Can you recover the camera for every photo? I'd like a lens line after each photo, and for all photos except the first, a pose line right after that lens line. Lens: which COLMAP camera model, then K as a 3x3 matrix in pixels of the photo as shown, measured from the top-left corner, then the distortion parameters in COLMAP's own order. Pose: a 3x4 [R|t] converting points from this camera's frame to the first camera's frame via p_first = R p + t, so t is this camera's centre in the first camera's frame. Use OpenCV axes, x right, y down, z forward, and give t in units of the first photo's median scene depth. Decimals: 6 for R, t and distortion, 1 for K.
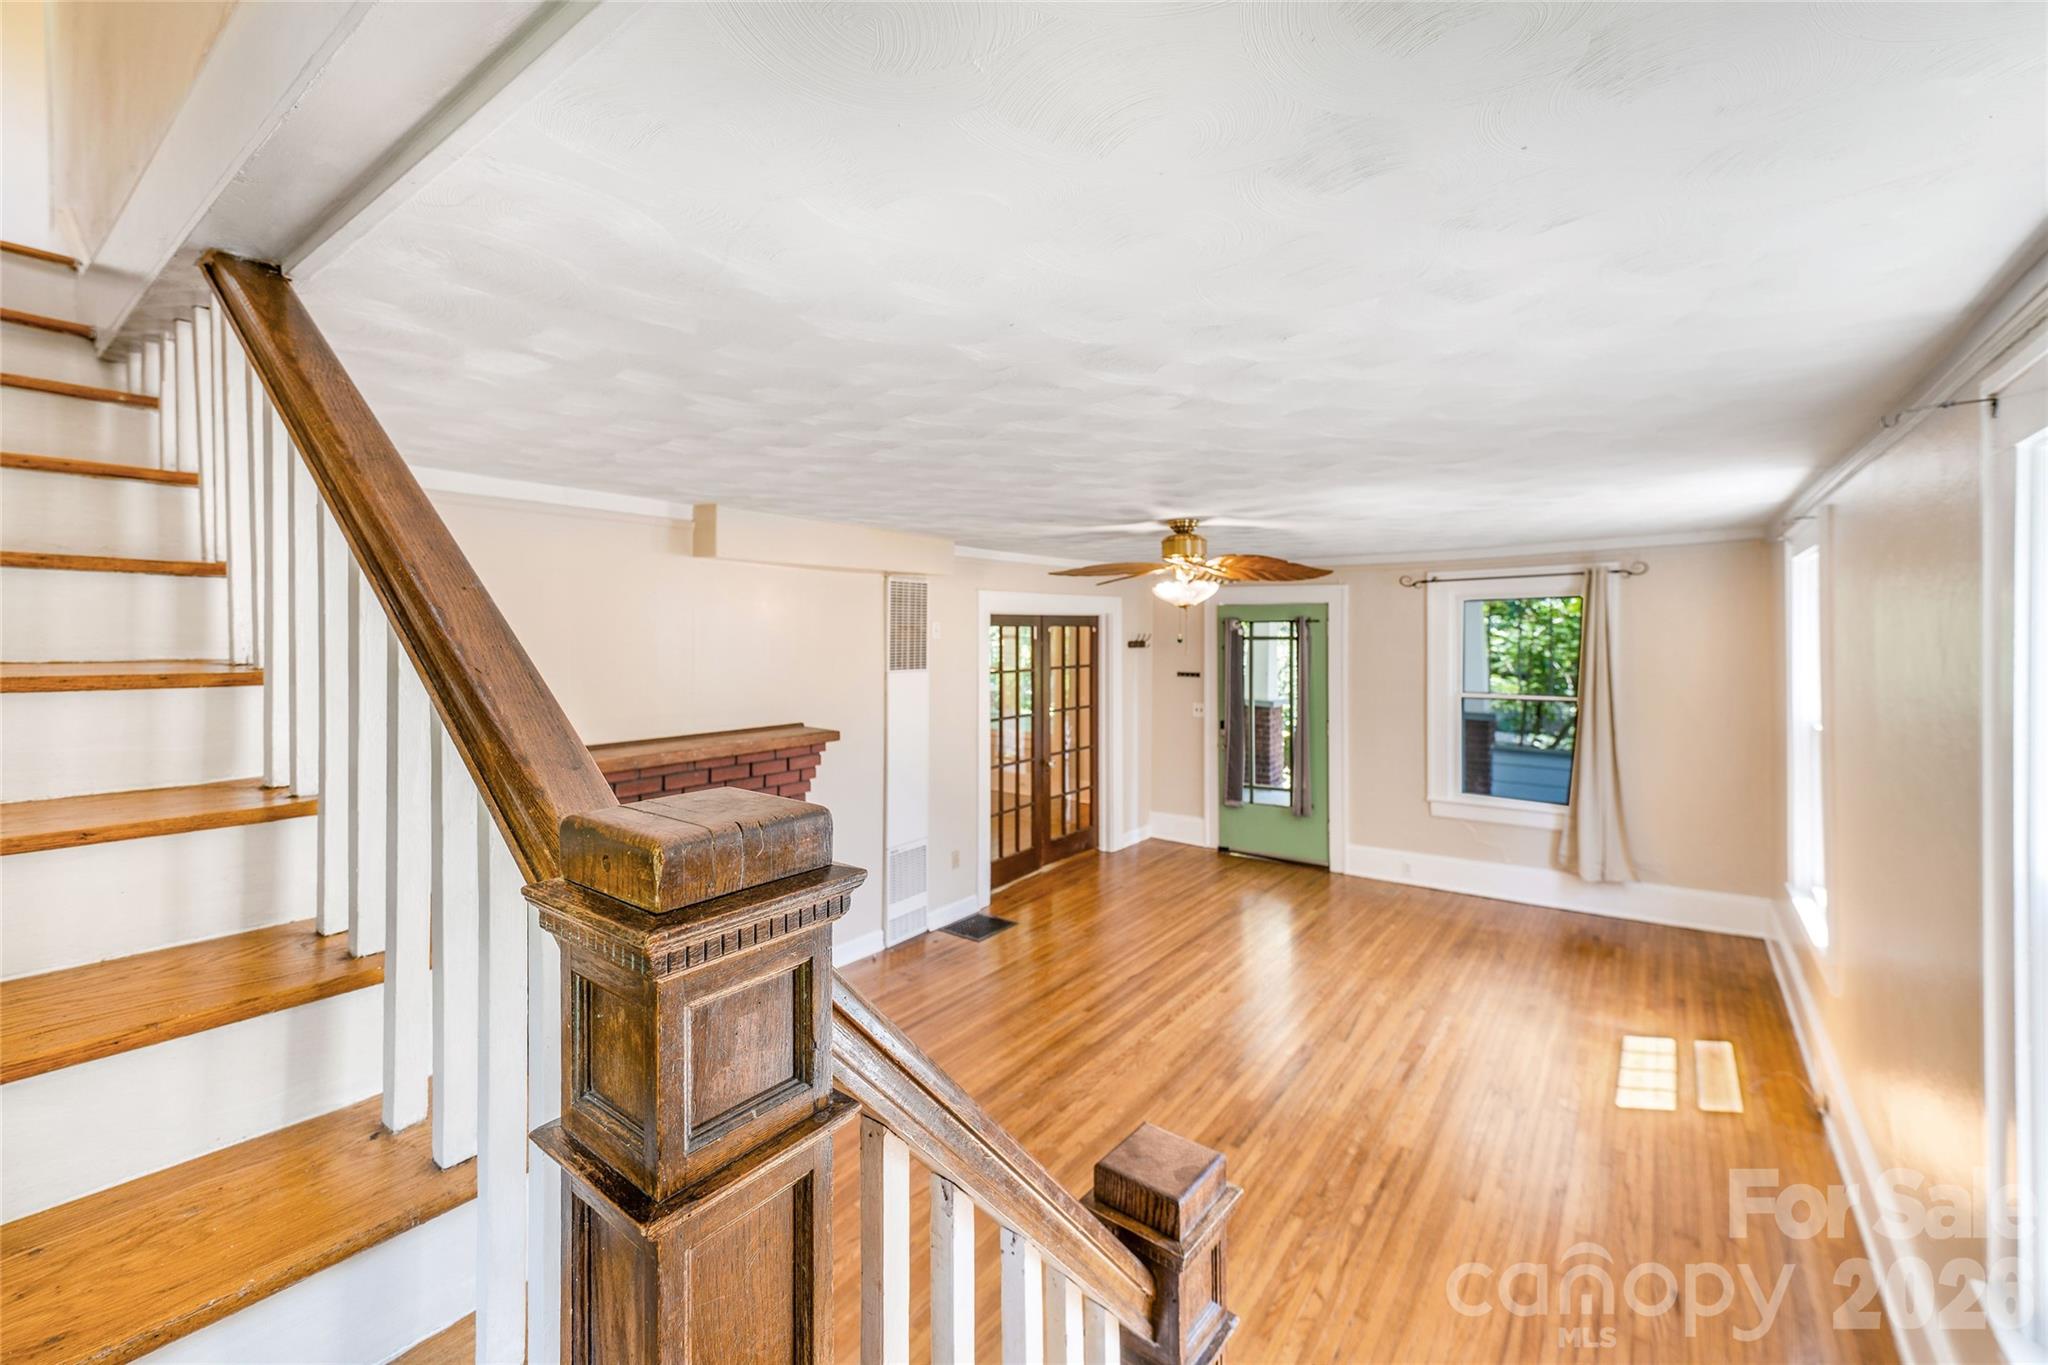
lens RADIAL K [[827.2, 0, 1041.2], [0, 827.2, 636.4], [0, 0, 1]] dist [-0.000993, -0.003049]
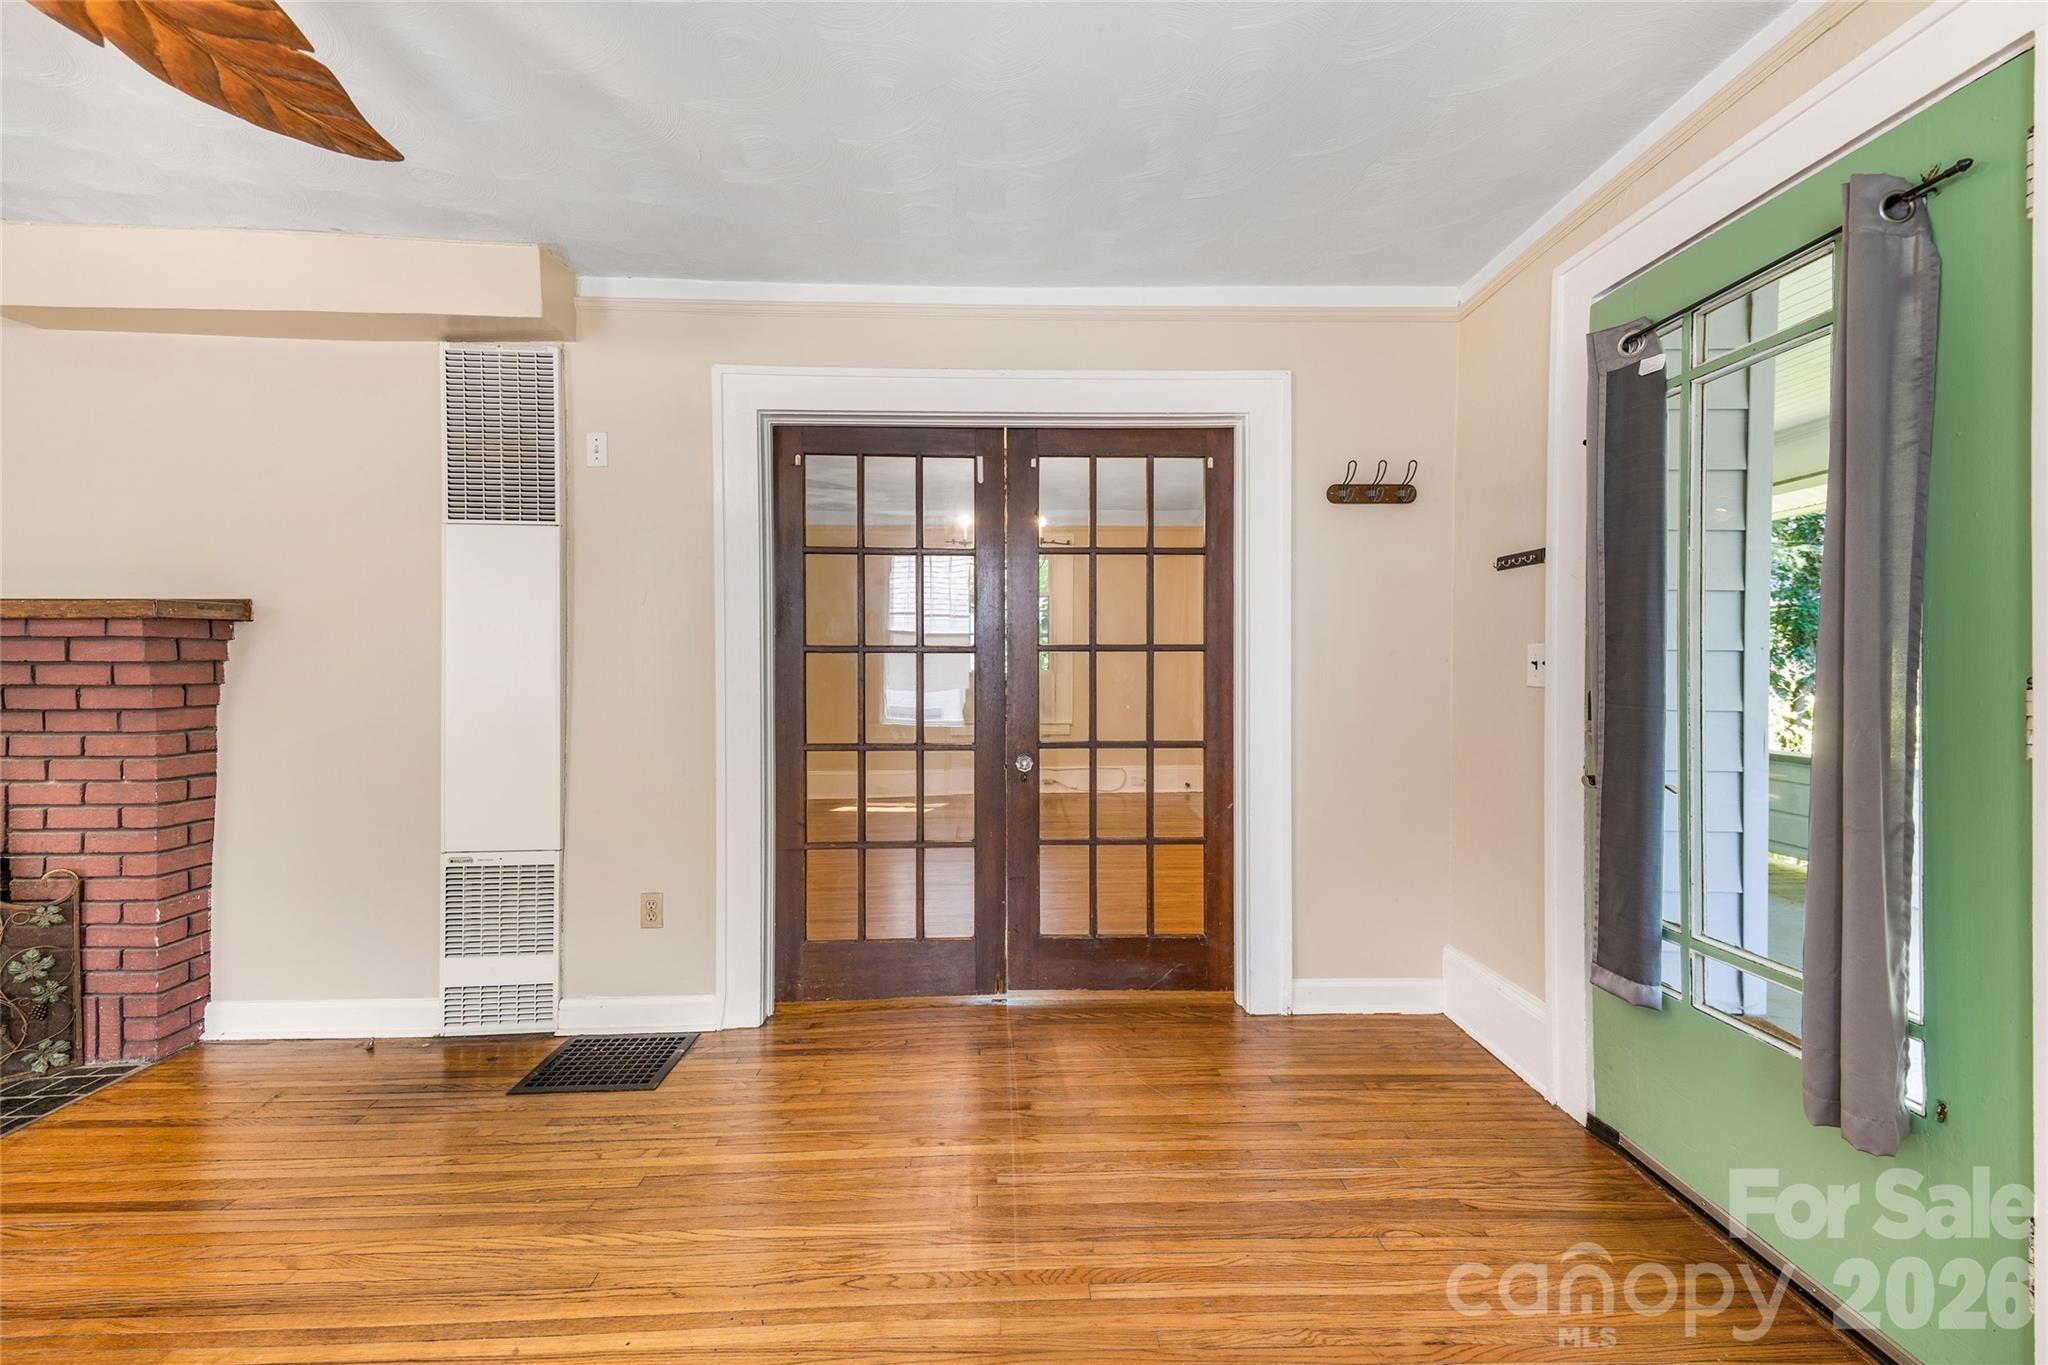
lens RADIAL K [[827.2, 0, 1033.2], [0, 827.2, 666.3], [0, 0, 1]] dist [-0.000993, -0.003049]
pose [[0.607929, 0.003190, -0.793985, 0.337167], [0.001976, 0.999983, 0.005531, 0.091194], [0.793989, -0.004932, 0.607912, 0.679086]]
